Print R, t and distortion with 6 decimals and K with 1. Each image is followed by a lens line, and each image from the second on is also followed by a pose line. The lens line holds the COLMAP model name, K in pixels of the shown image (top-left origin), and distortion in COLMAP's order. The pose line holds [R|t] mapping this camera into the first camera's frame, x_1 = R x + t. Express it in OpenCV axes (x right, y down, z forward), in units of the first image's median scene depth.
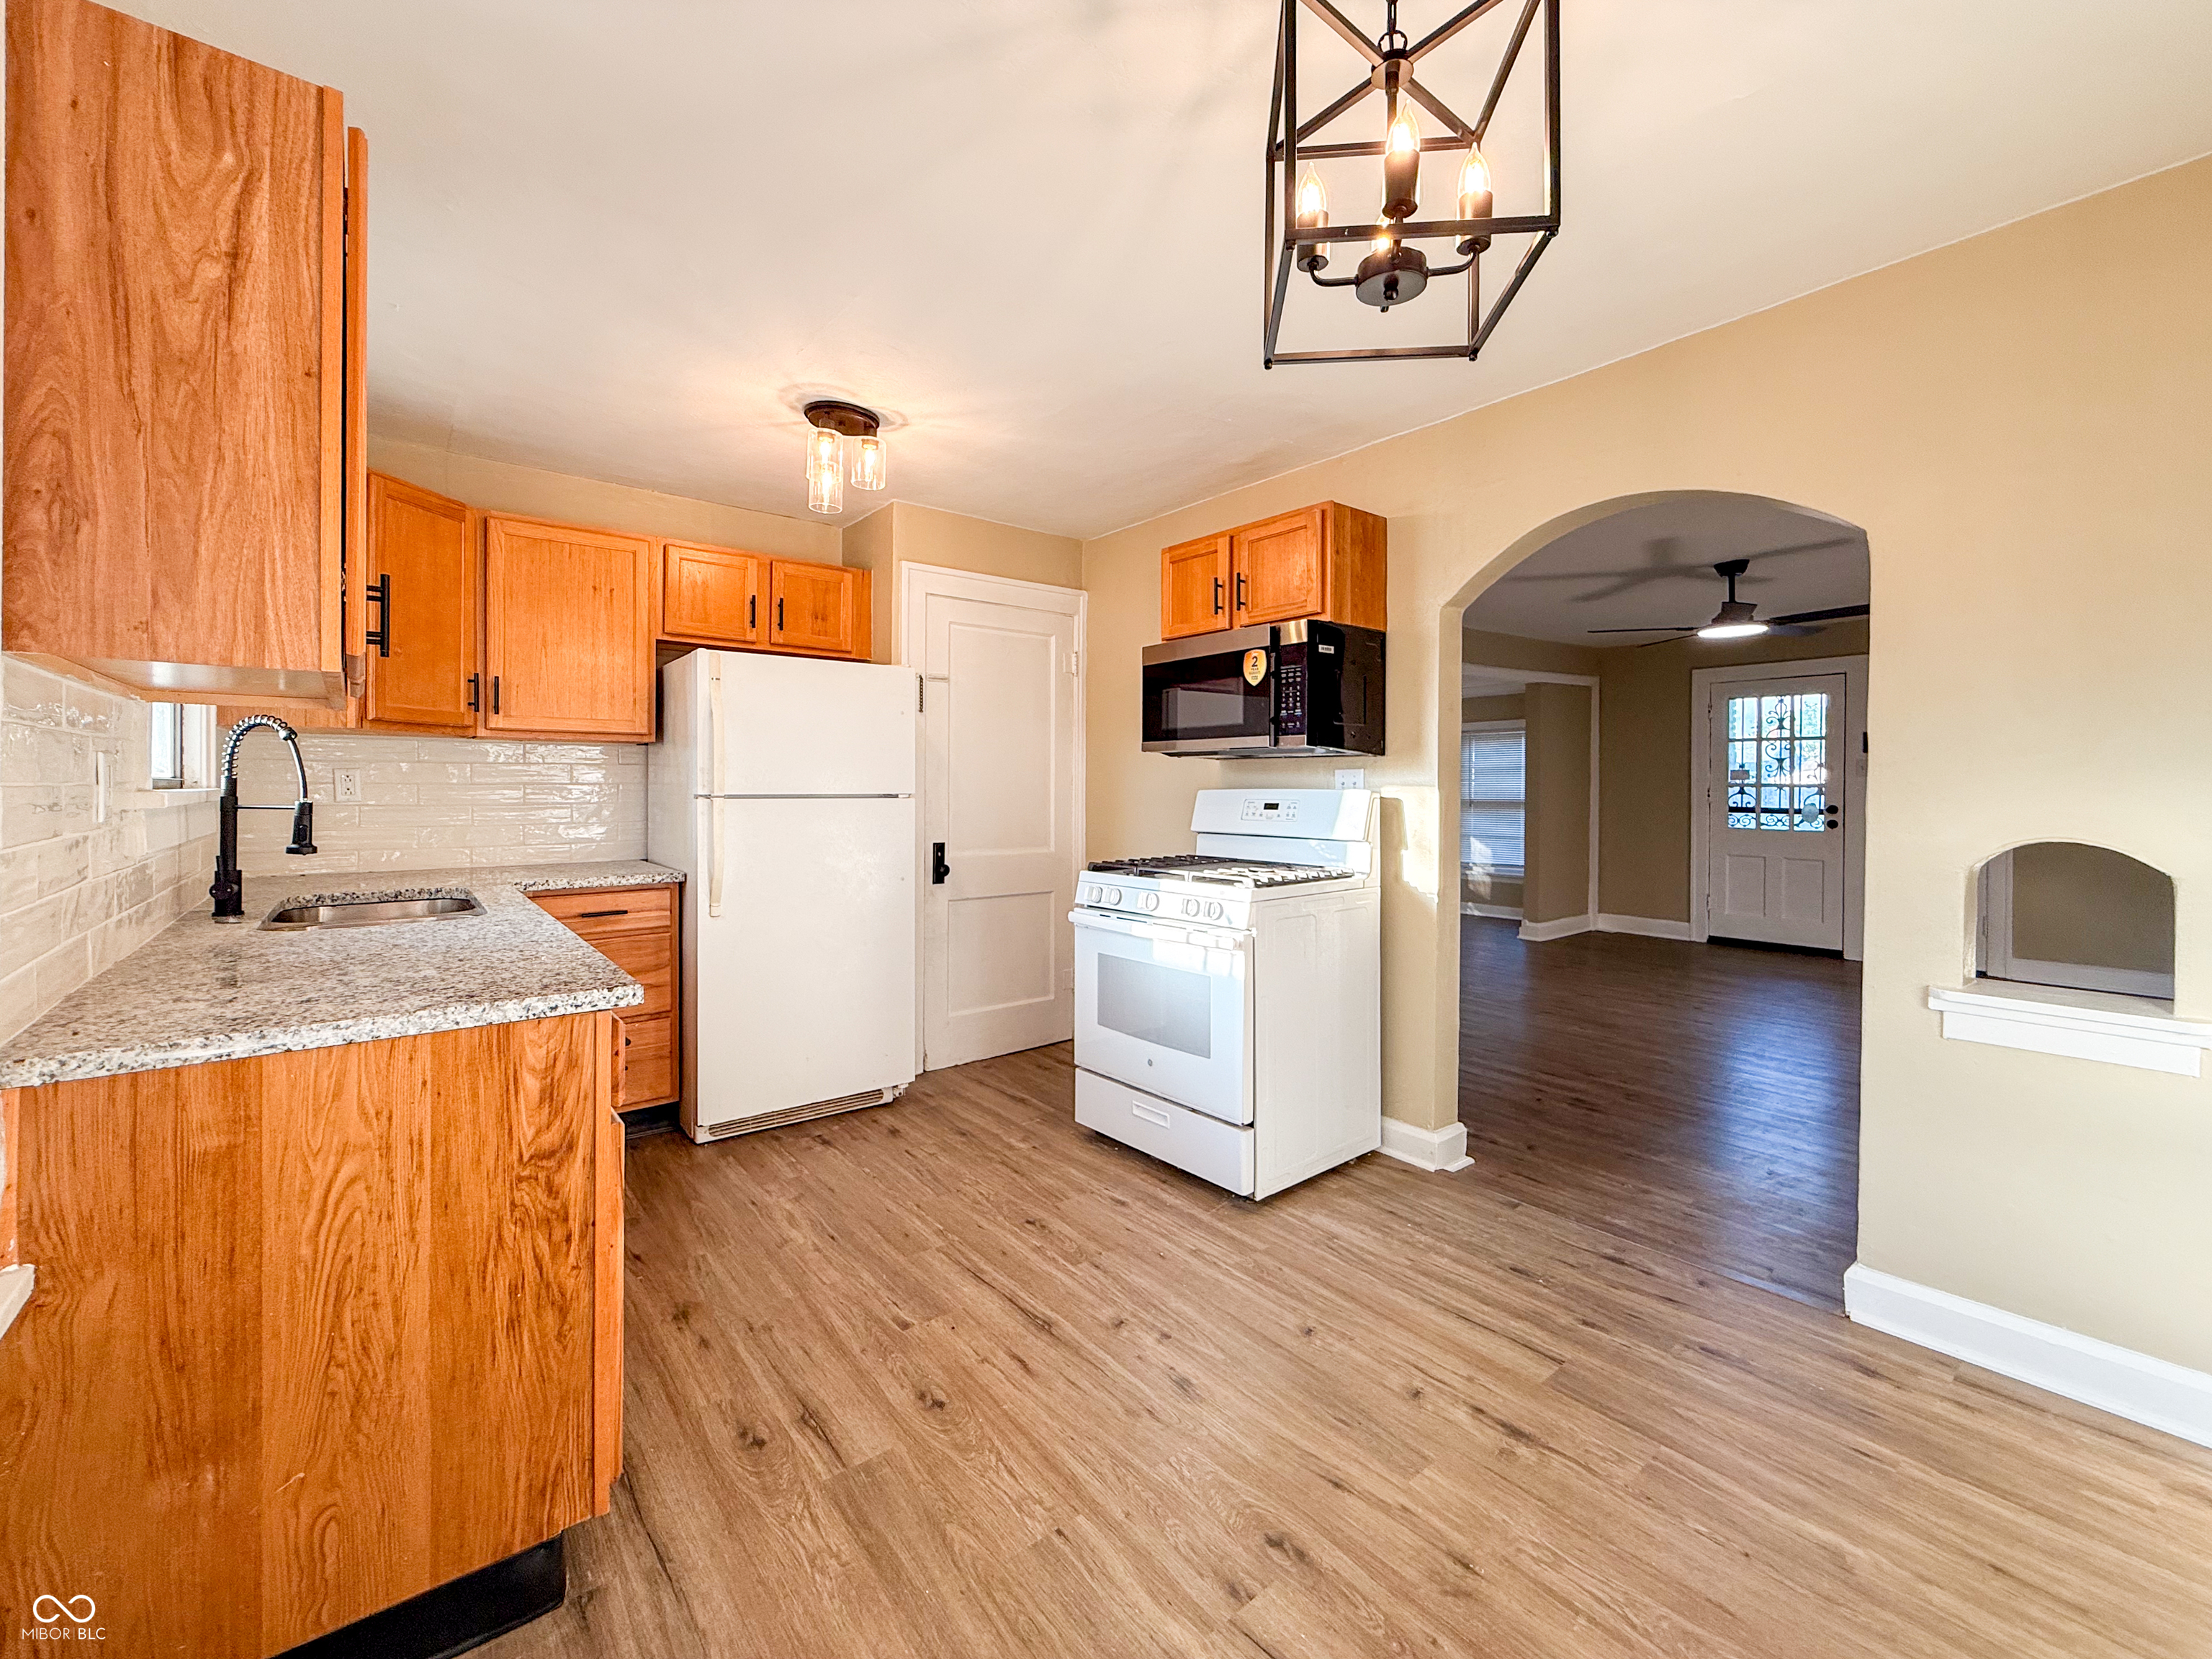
lens RADIAL K [[881.9, 0, 1103.9], [0, 881.9, 791.0], [0, 0, 1]] dist [-0.000752, -0.000051]
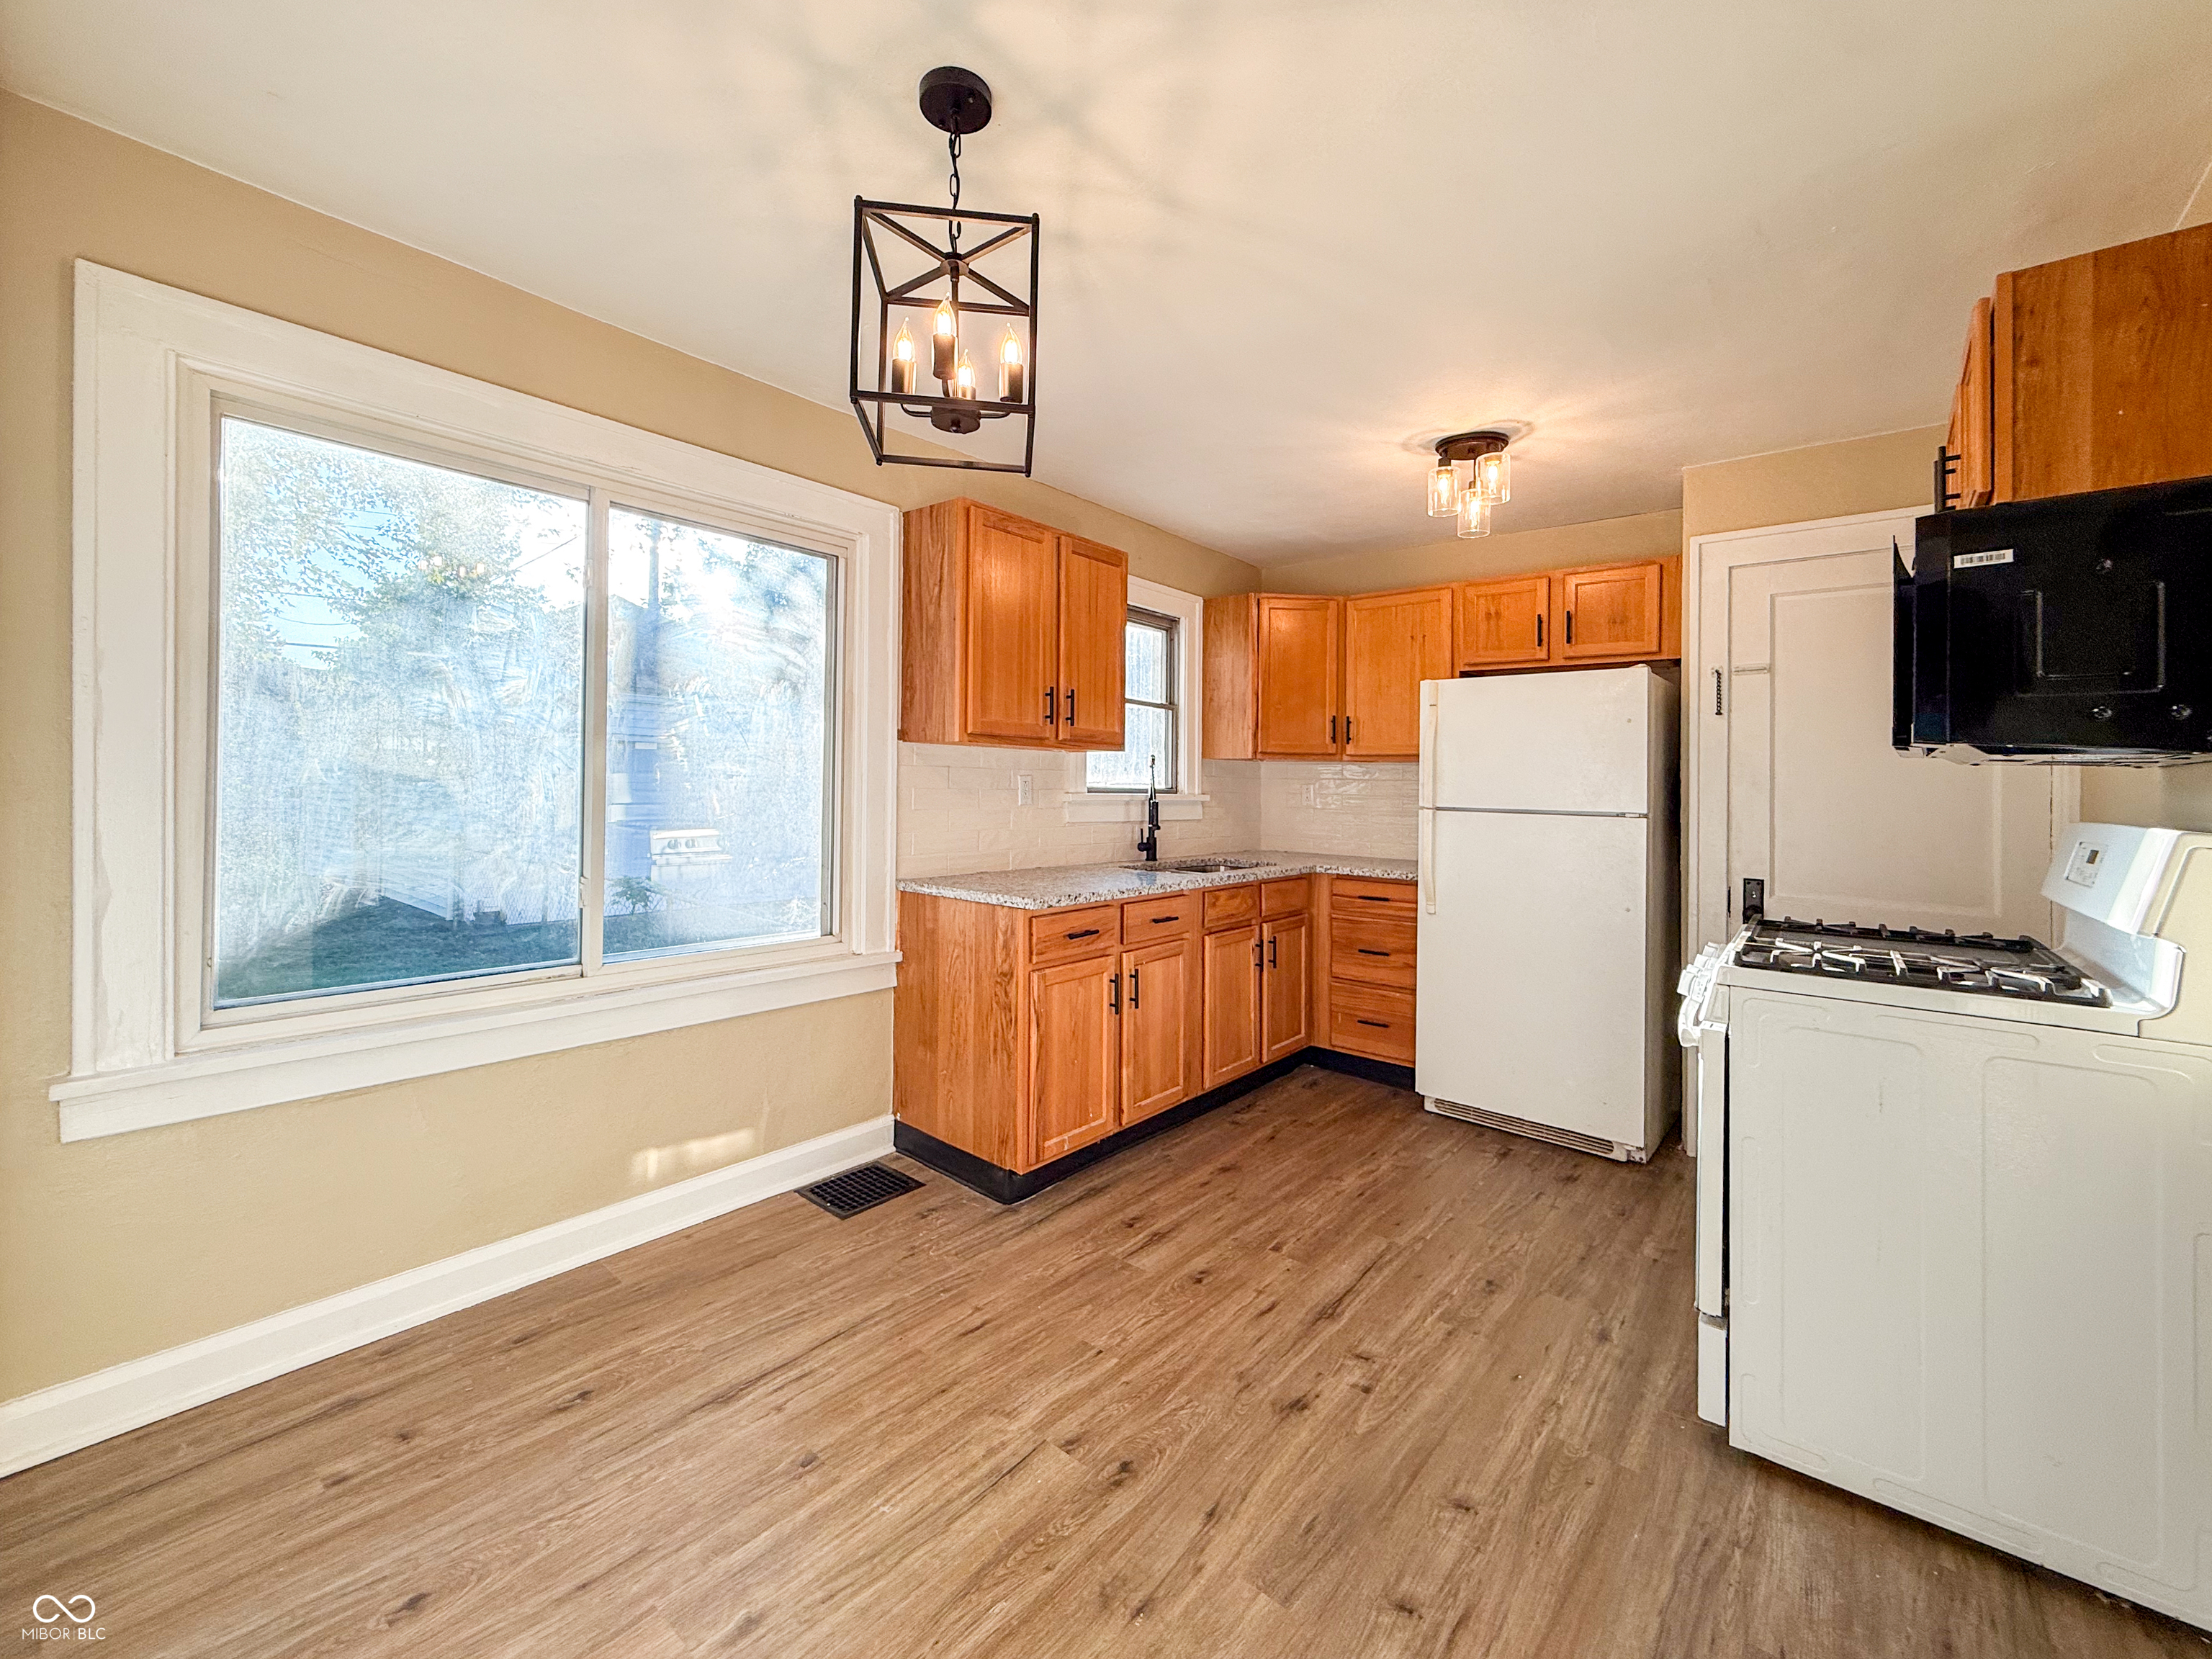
lens RADIAL K [[921.1, 0, 1106.2], [0, 921.1, 804.6], [0, 0, 1]] dist [-0.000990, 0.000111]
pose [[0.205899, 0.022312, -0.978319, 0.984341], [-0.027888, 0.999468, 0.016925, -0.010846], [0.978176, 0.023799, 0.206412, 0.529912]]
